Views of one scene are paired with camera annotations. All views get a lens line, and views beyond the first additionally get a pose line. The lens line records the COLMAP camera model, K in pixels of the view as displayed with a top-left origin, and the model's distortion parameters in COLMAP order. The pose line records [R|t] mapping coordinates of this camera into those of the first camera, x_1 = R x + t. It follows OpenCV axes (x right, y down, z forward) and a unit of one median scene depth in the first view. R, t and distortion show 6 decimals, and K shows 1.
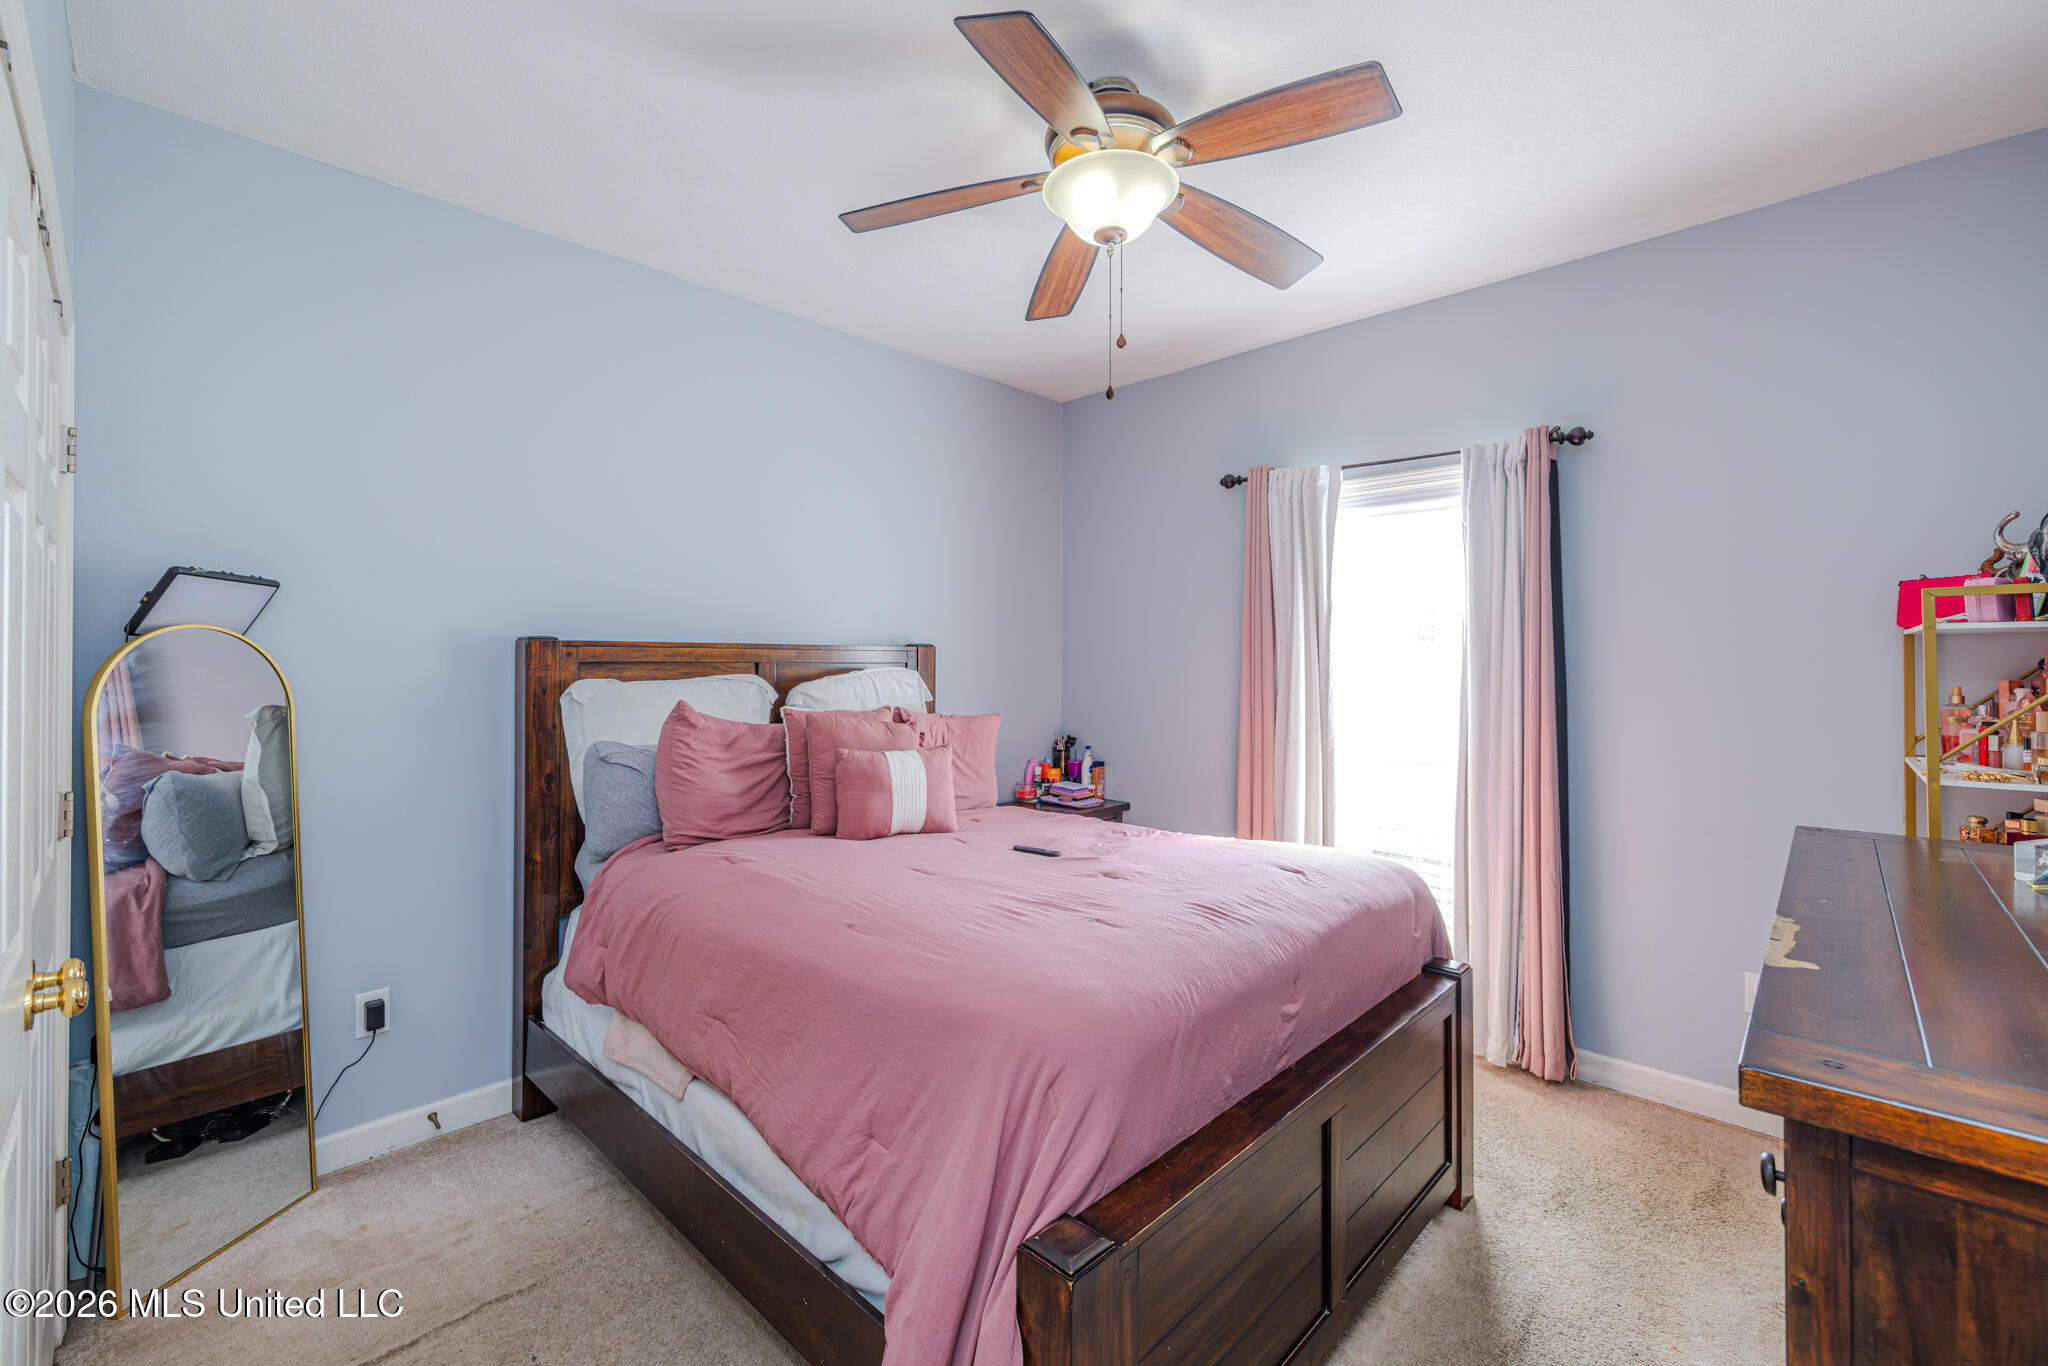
lens RADIAL K [[858.7, 0, 1024.0], [0, 858.7, 683.0], [0, 0, 1]] dist [0.000398, 0.000037]
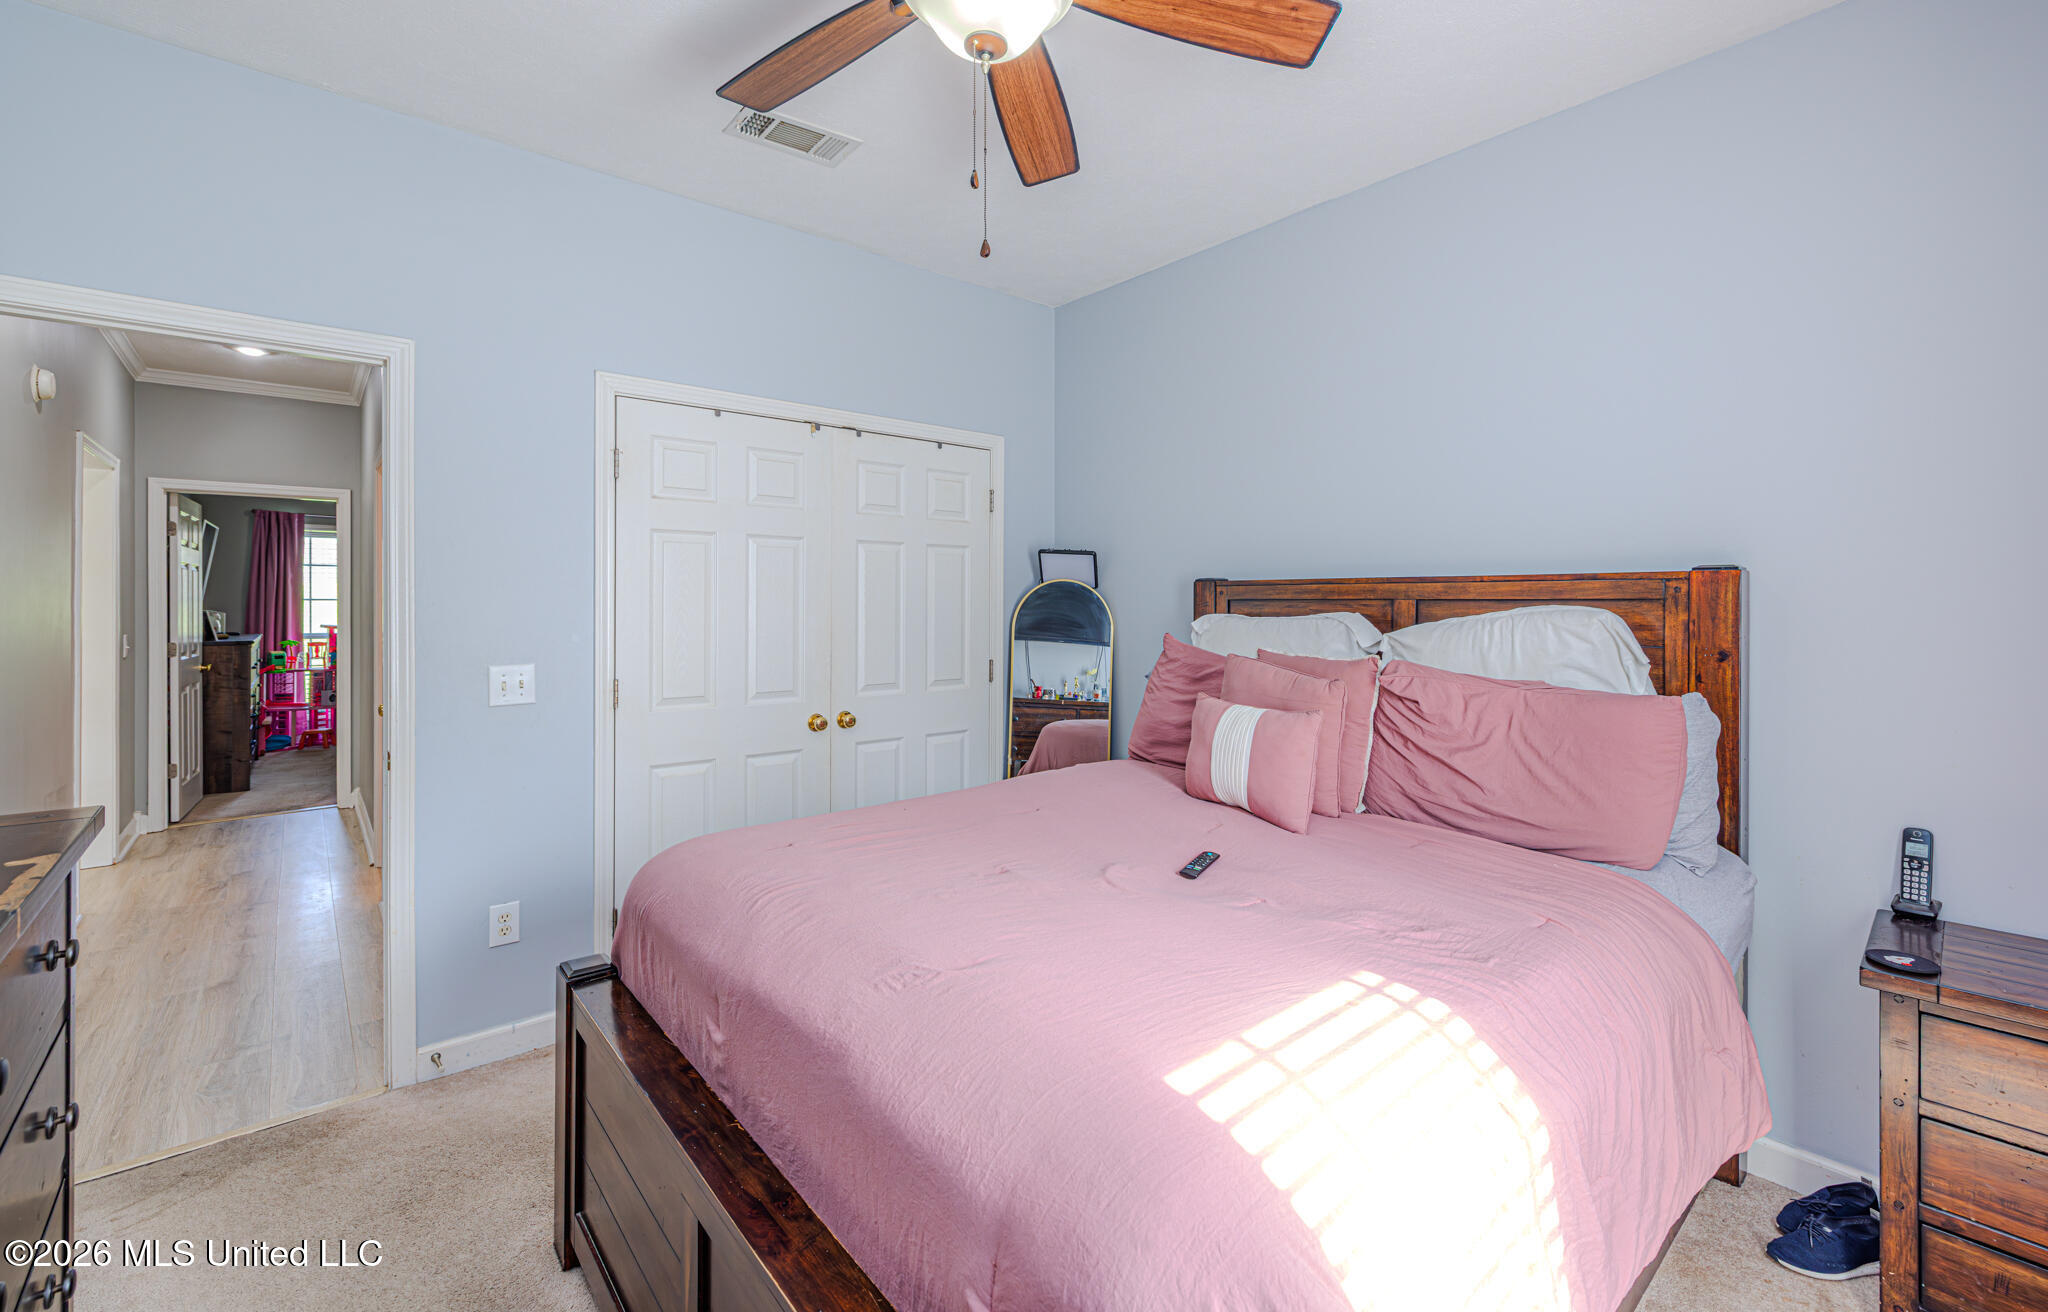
lens RADIAL K [[866.4, 0, 1023.6], [0, 866.4, 600.8], [0, 0, 1]] dist [0.000412, -0.000023]
pose [[-0.101141, 0.000328, -0.994872, 0.628934], [-0.025652, 0.999667, 0.002937, -0.016967], [0.994541, 0.025818, -0.101098, 0.789123]]
